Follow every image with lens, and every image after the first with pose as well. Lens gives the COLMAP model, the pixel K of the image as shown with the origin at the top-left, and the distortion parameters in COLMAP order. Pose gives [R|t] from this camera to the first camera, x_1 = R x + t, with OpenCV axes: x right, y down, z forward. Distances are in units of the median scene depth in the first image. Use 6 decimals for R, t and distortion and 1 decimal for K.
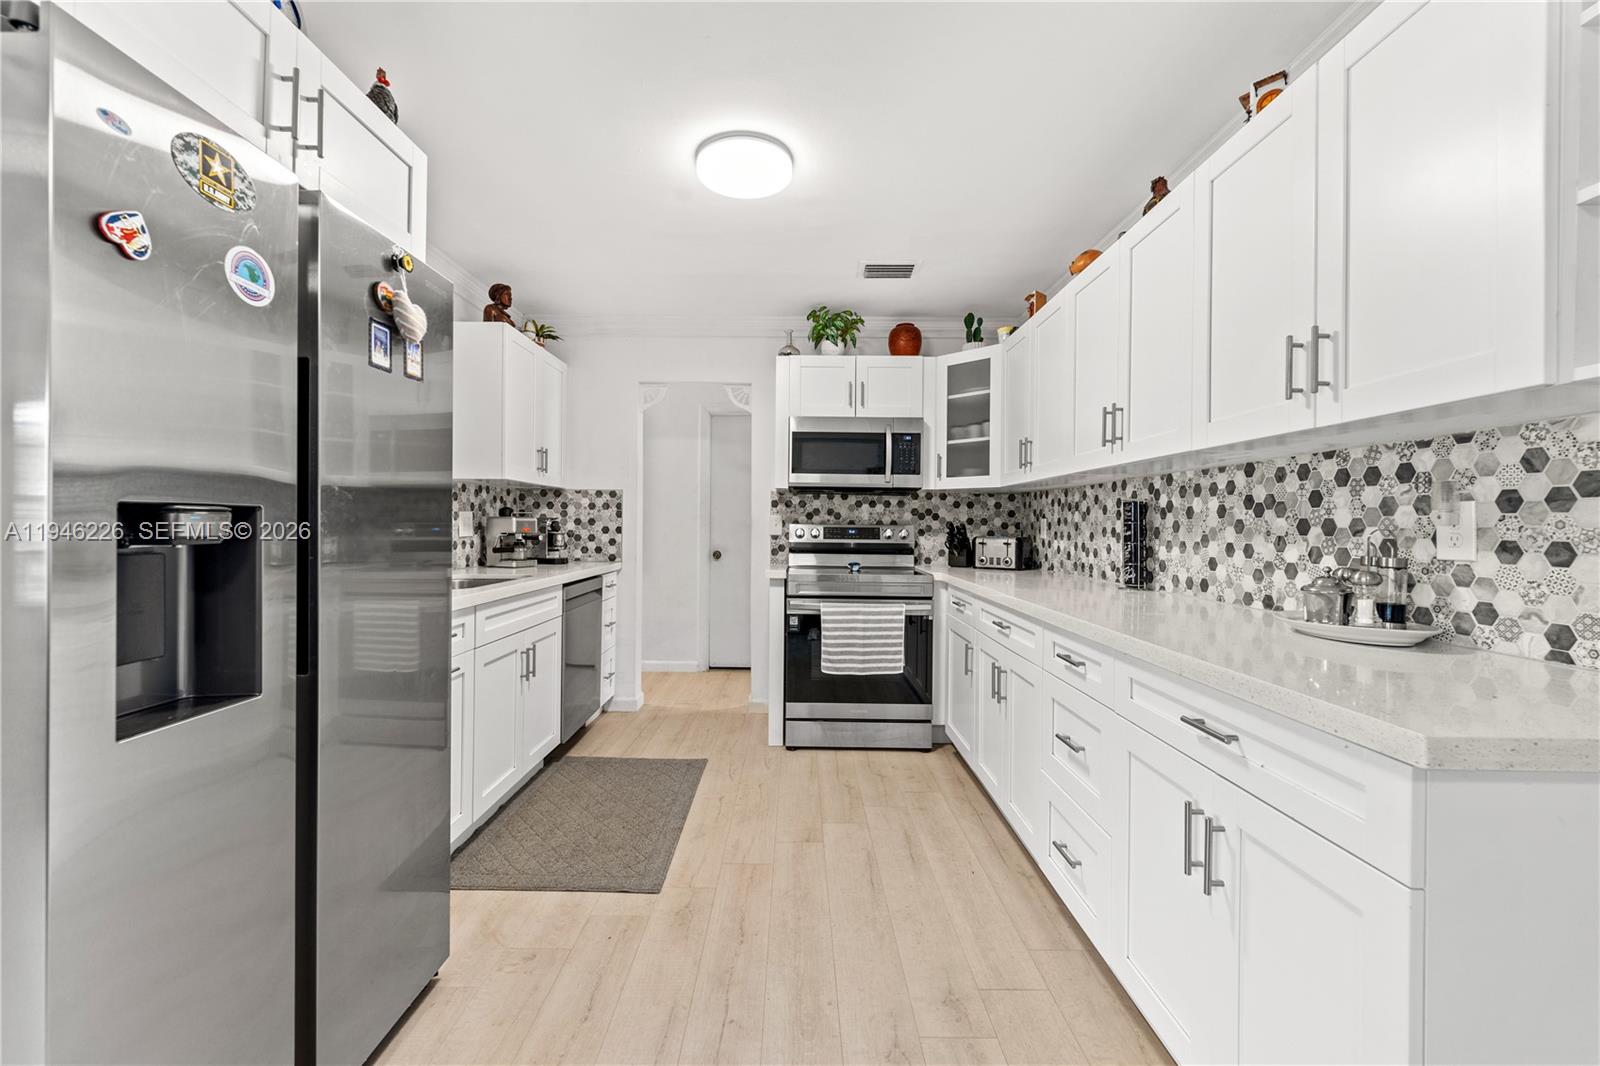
lens RADIAL K [[647.6, 0, 820.2], [0, 647.6, 526.6], [0, 0, 1]] dist [-0.000479, -0.000131]
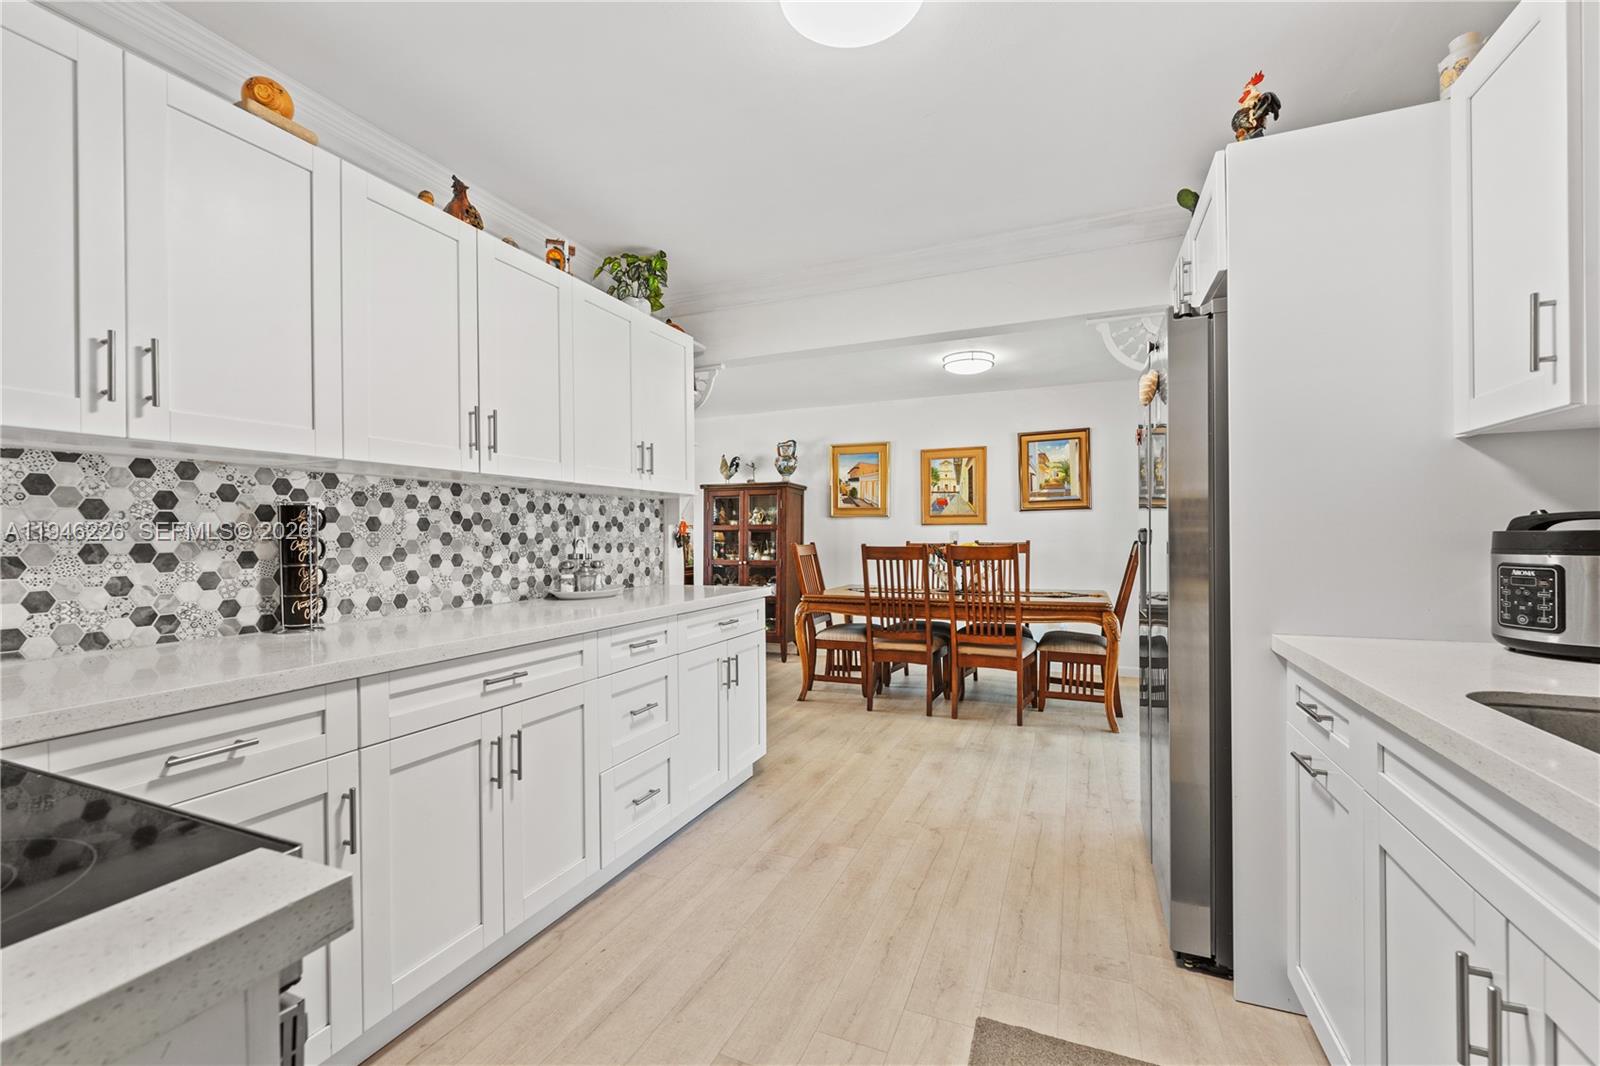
lens RADIAL K [[665.2, 0, 804.8], [0, 665.2, 540.5], [0, 0, 1]] dist [-0.001345, -0.000559]
pose [[-0.911124, -0.003763, 0.412116, -0.401622], [0.001285, 0.999928, 0.011972, -0.010982], [-0.412131, 0.011438, -0.911053, 1.882118]]
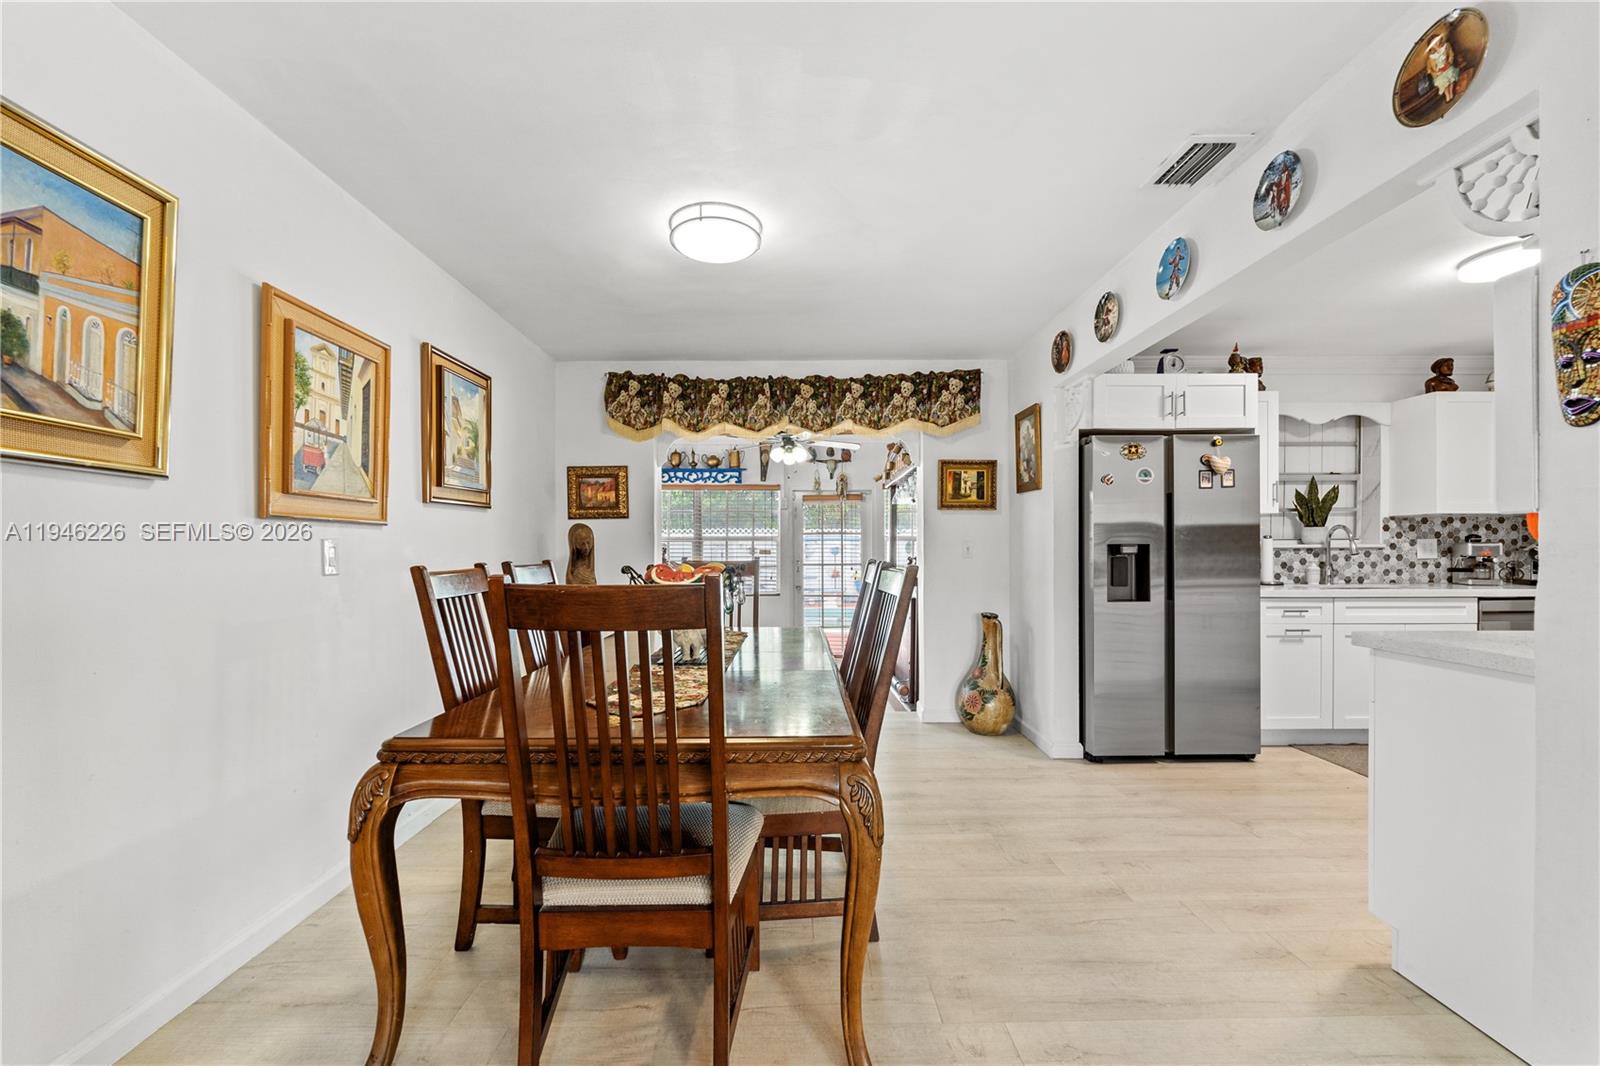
lens RADIAL K [[646.6, 0, 794.3], [0, 646.6, 542.4], [0, 0, 1]] dist [0.000477, 0.000031]
pose [[-0.030594, -0.017679, -0.999376, 1.347517], [0.000219, 0.999843, -0.017694, 0.009960], [0.999532, -0.000760, -0.030585, -0.381859]]
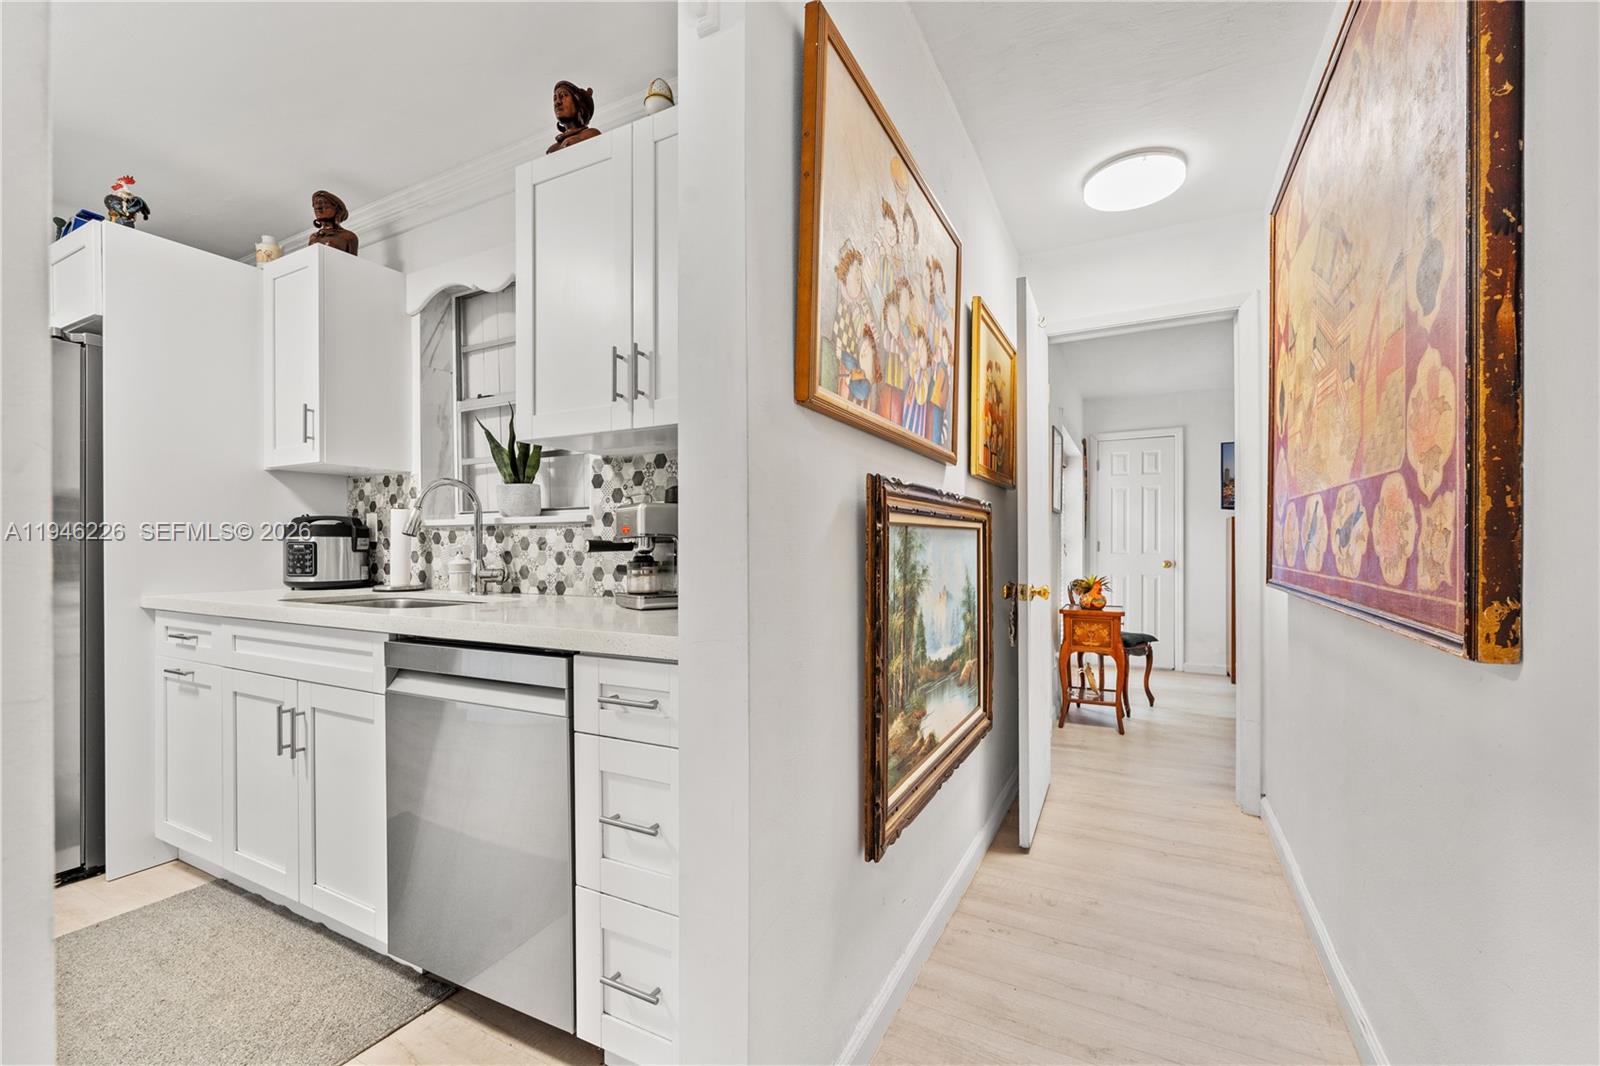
lens RADIAL K [[665.2, 0, 804.8], [0, 665.2, 540.5], [0, 0, 1]] dist [-0.001345, -0.000559]
pose [[-0.486118, -0.011456, -0.873818, -0.153332], [-0.003812, 0.999932, -0.010988, 0.029650], [0.873885, -0.002011, -0.486129, 2.420796]]
